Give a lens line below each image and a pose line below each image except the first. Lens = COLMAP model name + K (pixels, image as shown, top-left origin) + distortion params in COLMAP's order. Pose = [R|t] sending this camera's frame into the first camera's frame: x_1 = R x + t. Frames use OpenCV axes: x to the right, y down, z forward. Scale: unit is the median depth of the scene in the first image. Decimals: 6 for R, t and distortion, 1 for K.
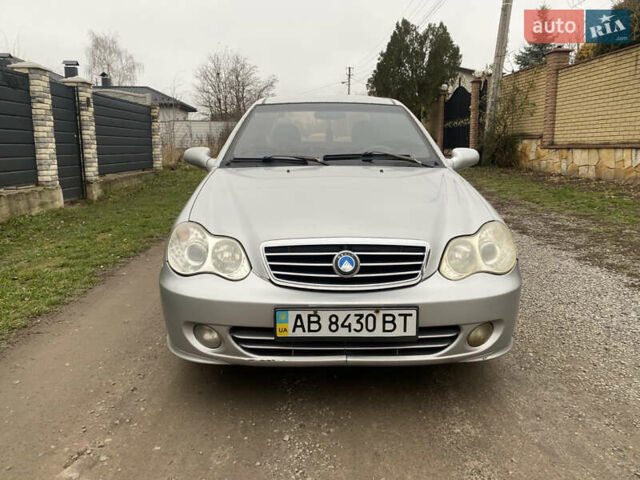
lens RADIAL K [[496.9, 0, 319.0], [0, 496.9, 211.6], [0, 0, 1]] dist [0.046756, -0.036514]
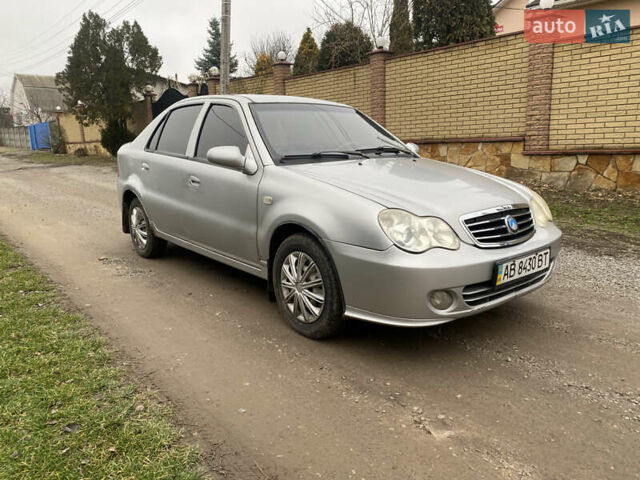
lens RADIAL K [[496.9, 0, 319.0], [0, 496.9, 211.6], [0, 0, 1]] dist [0.046756, -0.036514]
pose [[0.782719, -0.102749, 0.613835, -1.026307], [0.105044, 0.993939, 0.032429, -0.025468], [-0.613447, 0.039096, 0.788768, 0.211749]]
